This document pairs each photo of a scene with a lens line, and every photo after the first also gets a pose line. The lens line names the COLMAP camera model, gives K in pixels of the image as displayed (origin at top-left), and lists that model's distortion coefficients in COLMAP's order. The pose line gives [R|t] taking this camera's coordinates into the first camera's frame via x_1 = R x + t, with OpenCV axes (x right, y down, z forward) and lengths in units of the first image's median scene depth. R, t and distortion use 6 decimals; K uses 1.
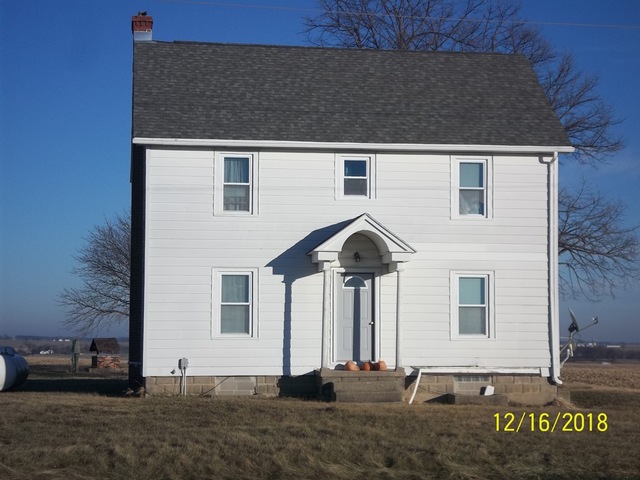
lens RADIAL K [[1371.1, 0, 320.2], [0, 1371.1, 242.6], [0, 0, 1]] dist [0.300410, 0.000000]
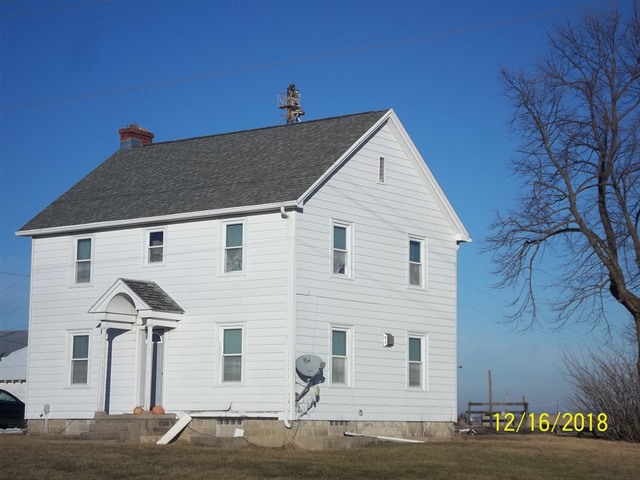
lens RADIAL K [[1371.1, 0, 319.8], [0, 1371.1, 237.6], [0, 0, 1]] dist [0.300410, 0.000000]
pose [[0.687496, -0.079912, -0.721778, 0.965509], [0.073521, 0.996479, -0.040297, 0.002068], [0.722457, -0.025362, 0.690951, 0.299212]]
